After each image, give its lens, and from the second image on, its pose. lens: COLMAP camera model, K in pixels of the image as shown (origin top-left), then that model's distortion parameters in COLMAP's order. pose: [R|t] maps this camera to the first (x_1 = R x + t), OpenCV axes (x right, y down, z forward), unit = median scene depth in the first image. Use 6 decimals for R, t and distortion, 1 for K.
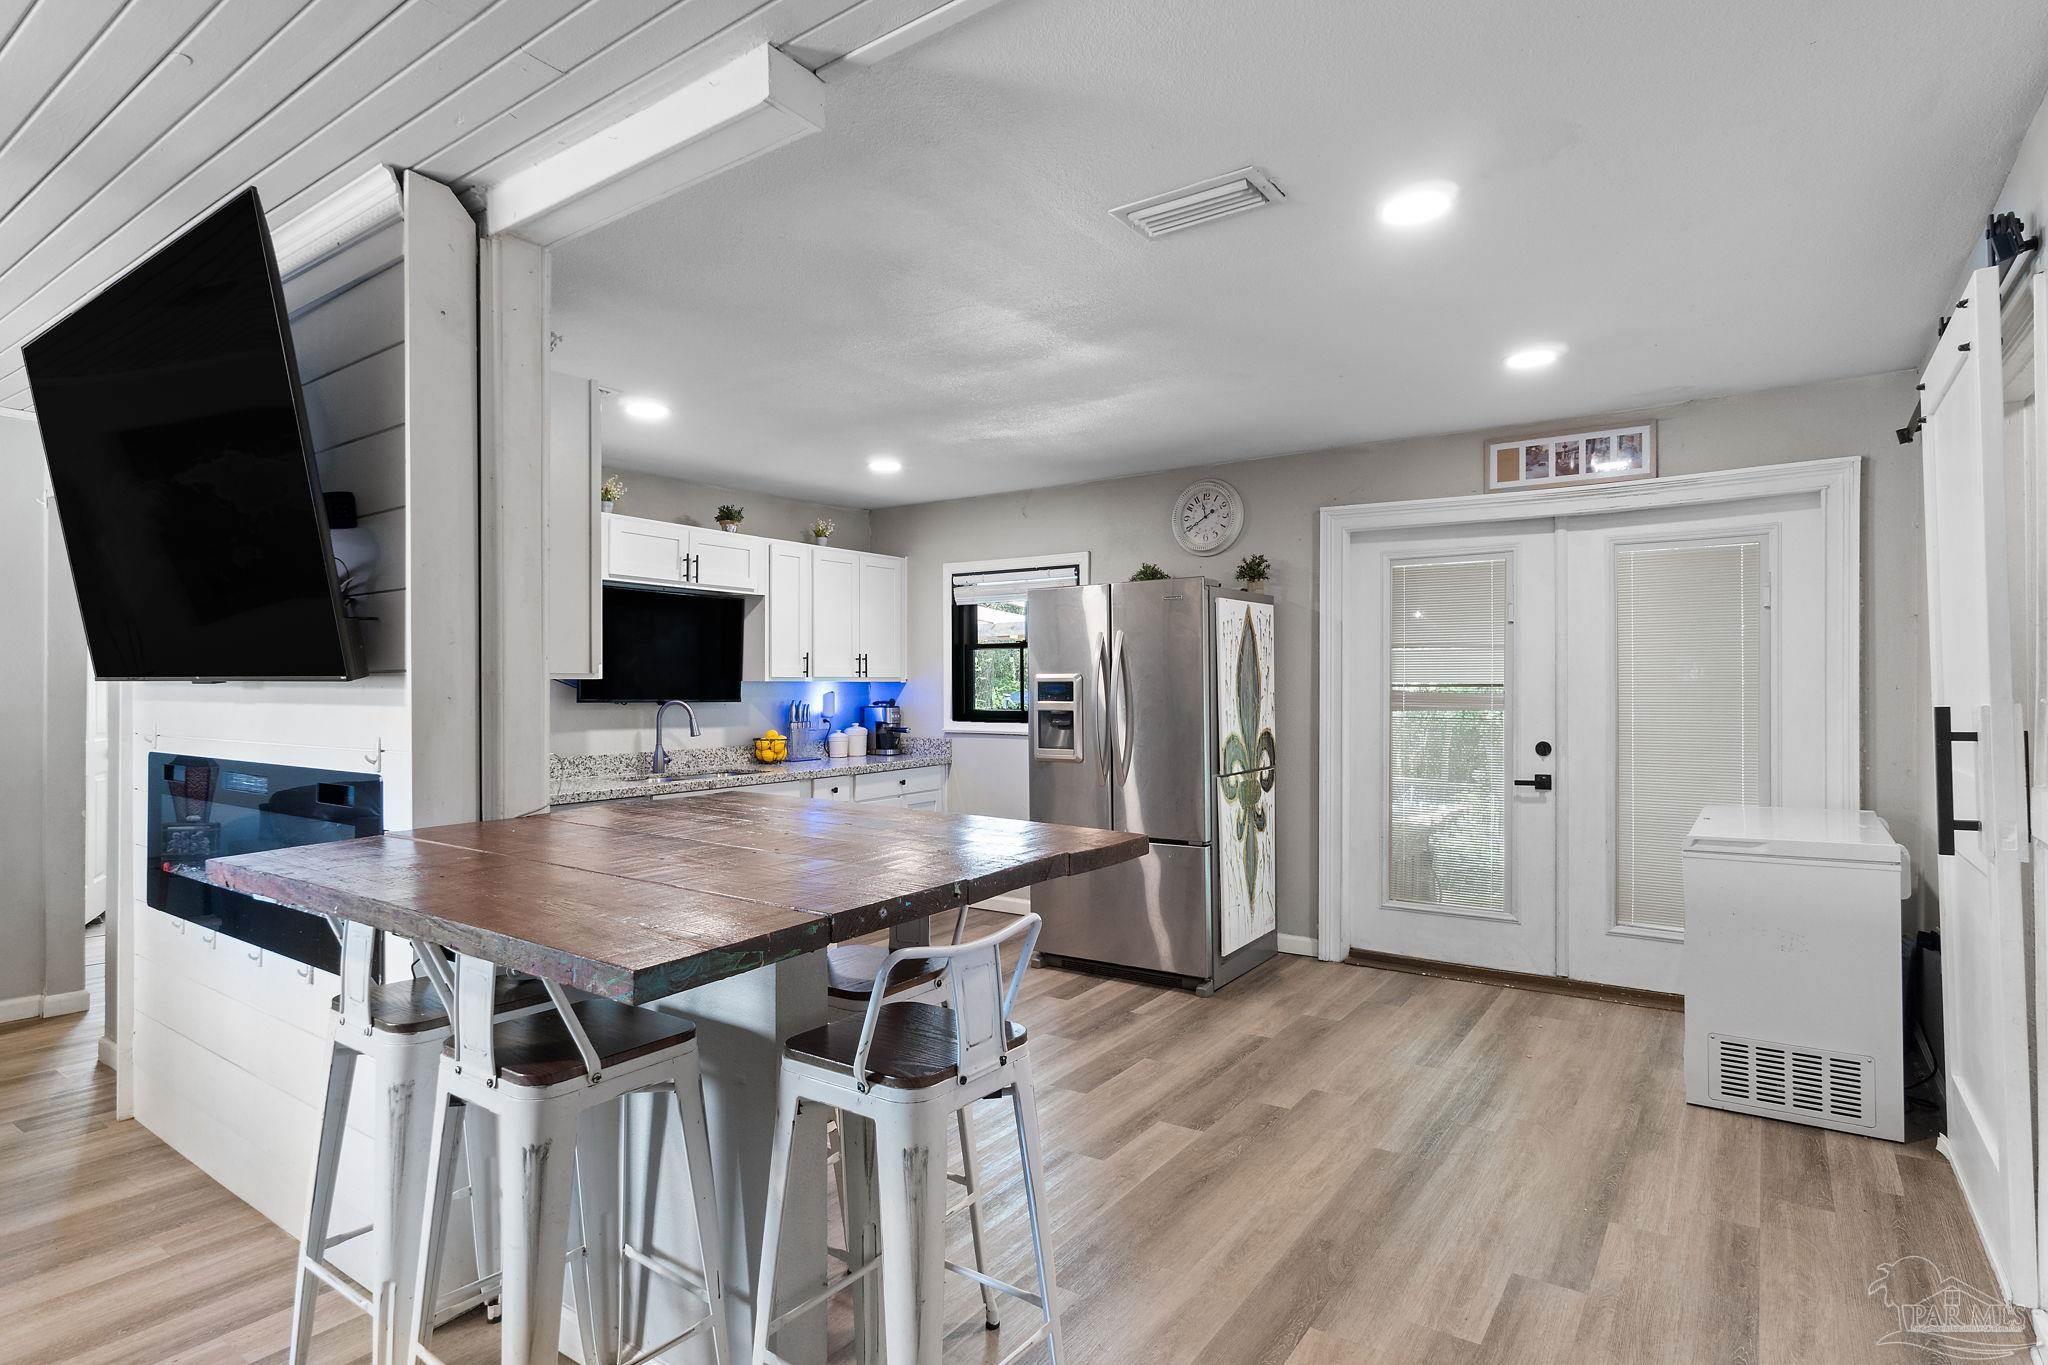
lens RADIAL K [[1064.7, 0, 1024.0], [0, 1064.7, 682.5], [0, 0, 1]] dist [-0.001268, -0.000645]
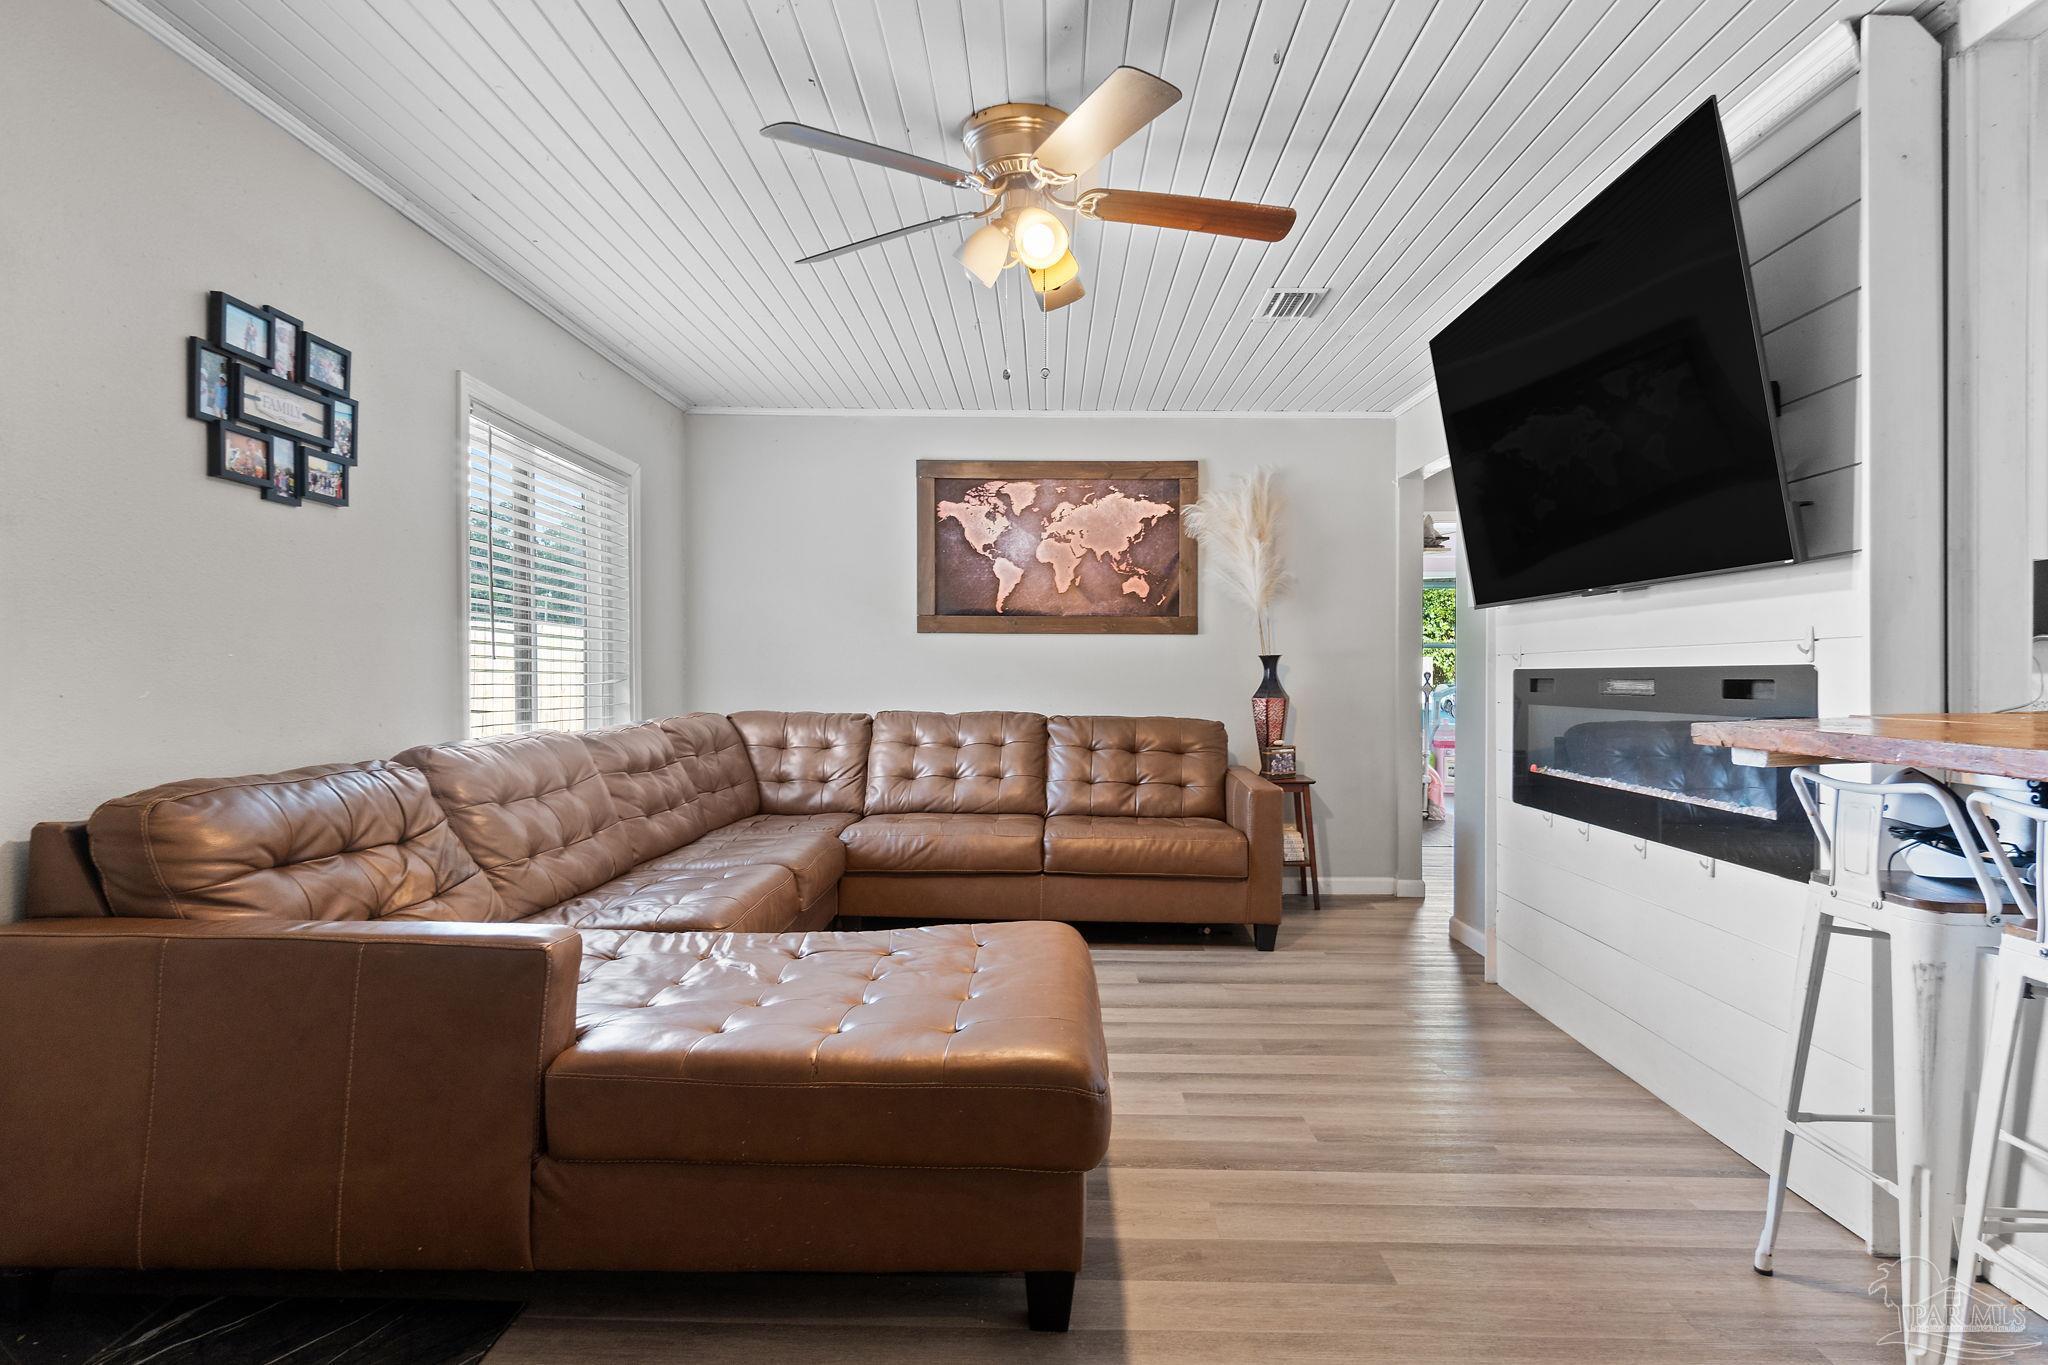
lens RADIAL K [[1107.5, 0, 1022.6], [0, 1107.5, 678.5], [0, 0, 1]] dist [0.006108, -0.000524]
pose [[0.562069, 0.002667, -0.827086, -0.079883], [0.005456, 0.999961, 0.006932, 0.040755], [0.827072, -0.008409, 0.562033, -0.076411]]
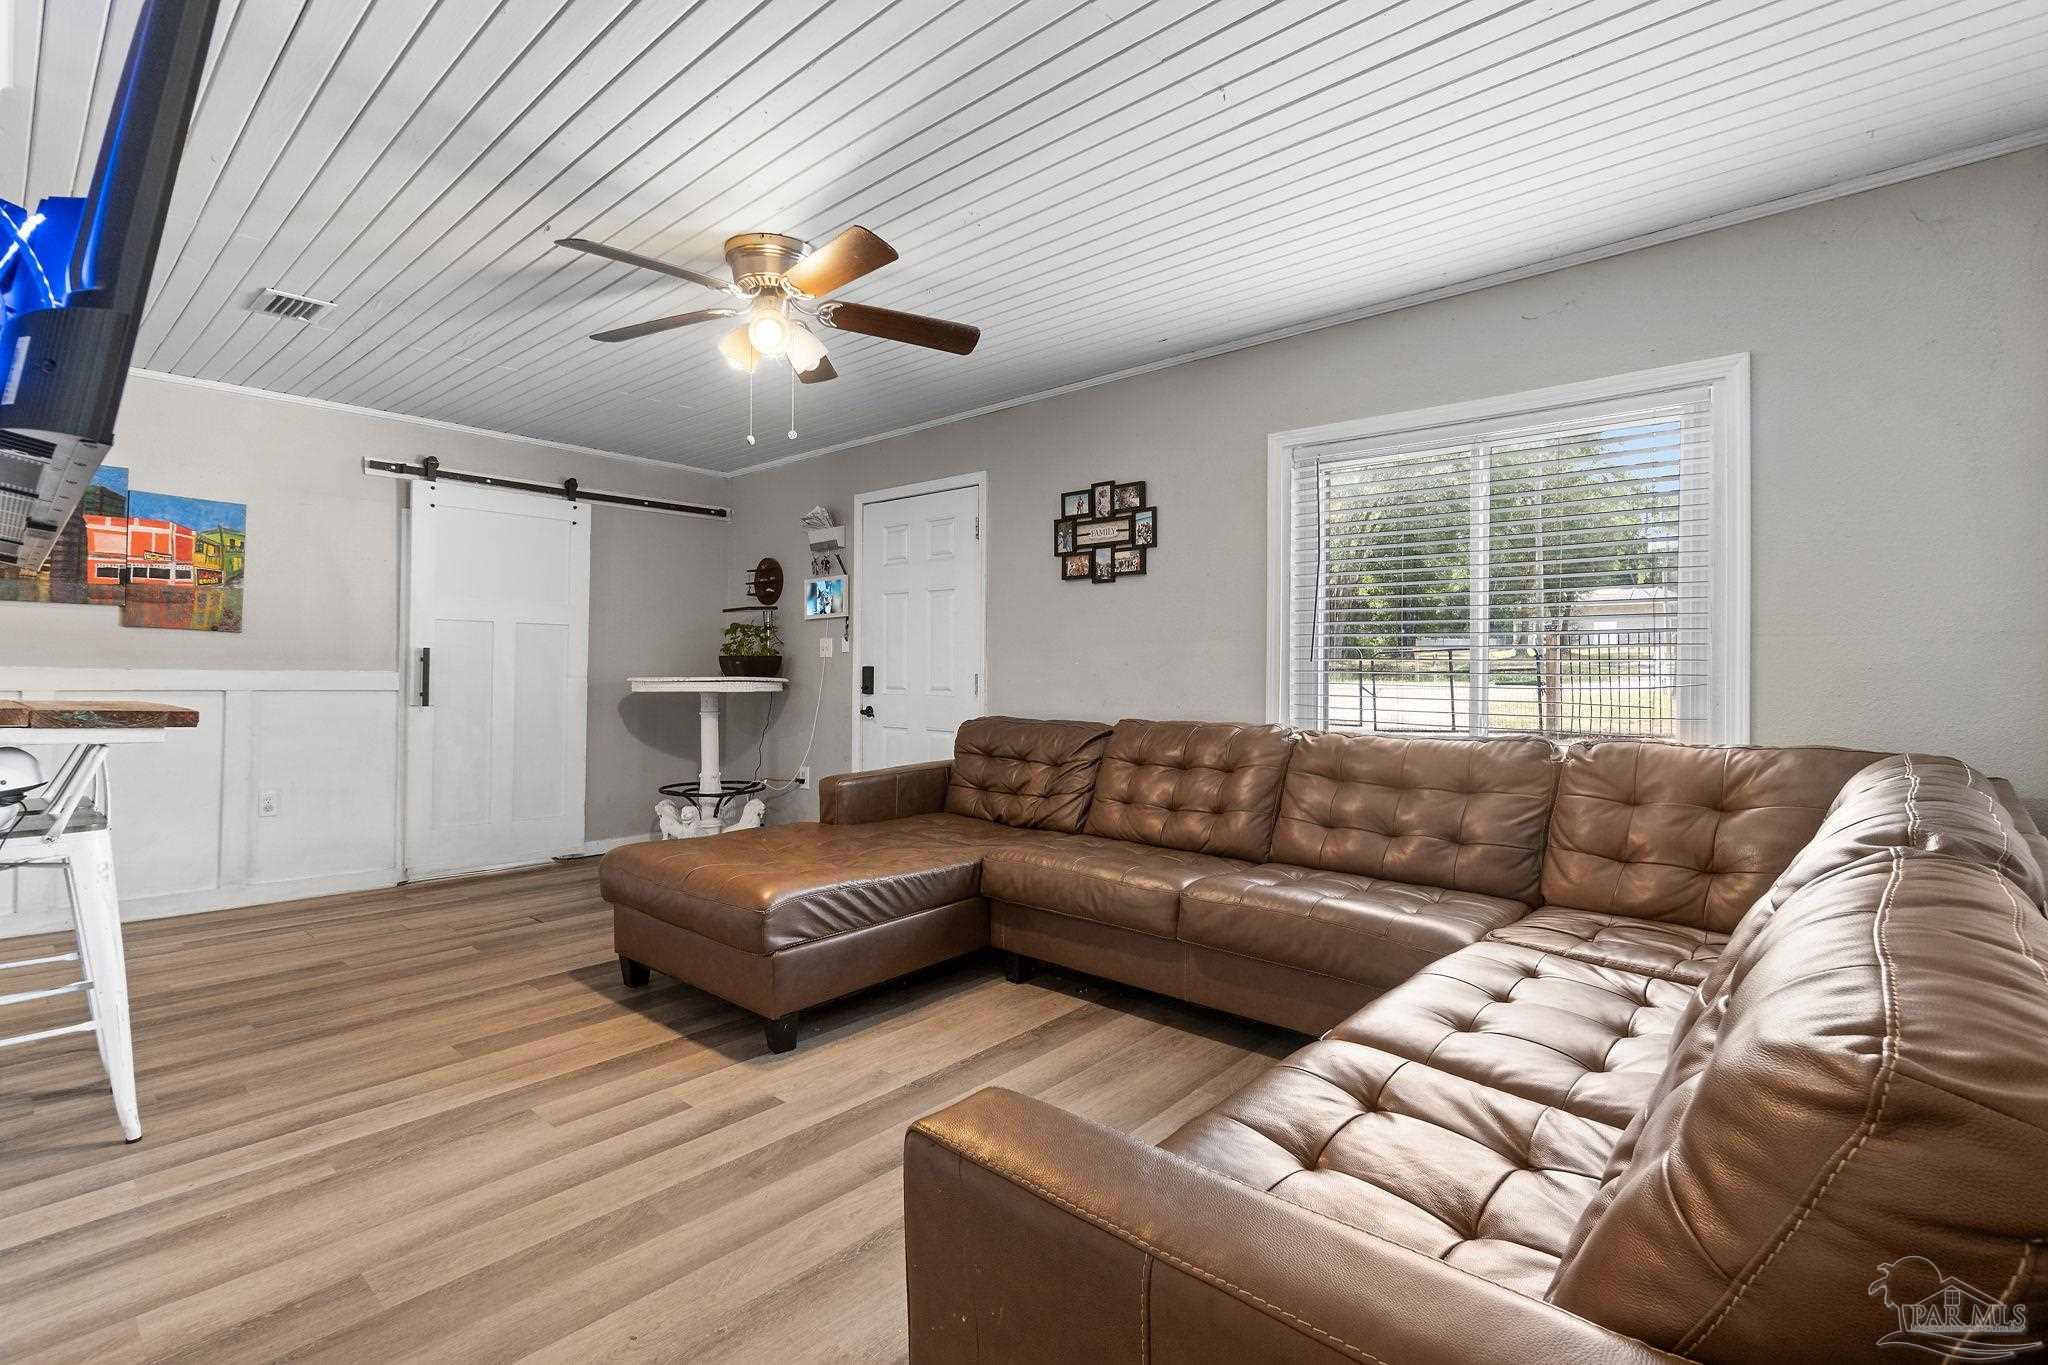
lens RADIAL K [[941.3, 0, 1014.5], [0, 941.3, 672.2], [0, 0, 1]] dist [-0.000389, -0.000117]
pose [[-0.993209, -0.004317, 0.116263, -0.737978], [-0.004714, 0.999984, -0.003132, 0.042450], [-0.116247, -0.003659, -0.993214, 0.784830]]
